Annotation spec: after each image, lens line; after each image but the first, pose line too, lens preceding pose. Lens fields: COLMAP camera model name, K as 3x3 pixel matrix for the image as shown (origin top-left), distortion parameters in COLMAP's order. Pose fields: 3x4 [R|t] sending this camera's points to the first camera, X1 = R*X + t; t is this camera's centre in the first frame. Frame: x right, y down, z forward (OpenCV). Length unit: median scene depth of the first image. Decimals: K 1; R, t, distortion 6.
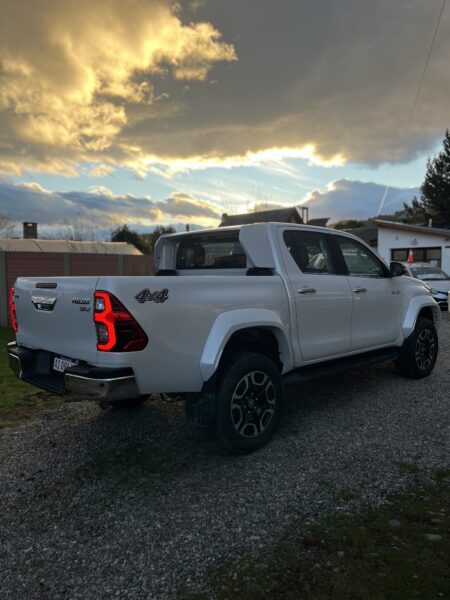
lens RADIAL K [[446.6, 0, 225.0], [0, 446.6, 300.0], [0, 0, 1]] dist [0.009166, 0.001771]
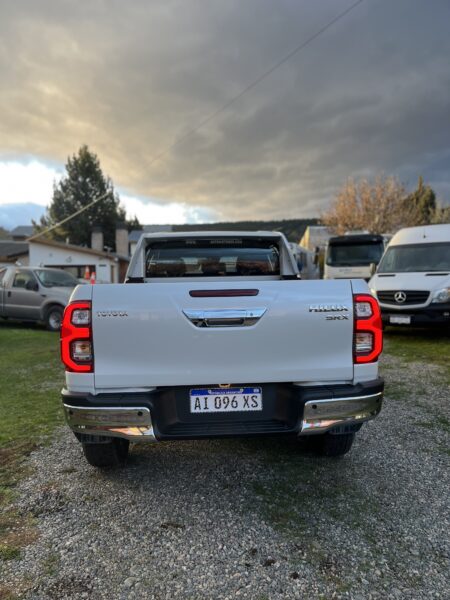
lens RADIAL K [[446.6, 0, 225.0], [0, 446.6, 300.0], [0, 0, 1]] dist [0.009166, 0.001771]
pose [[0.656727, -0.023208, 0.753771, -0.556021], [0.054006, 0.998407, -0.016313, -0.005245], [-0.752192, 0.051421, 0.656935, 0.311060]]
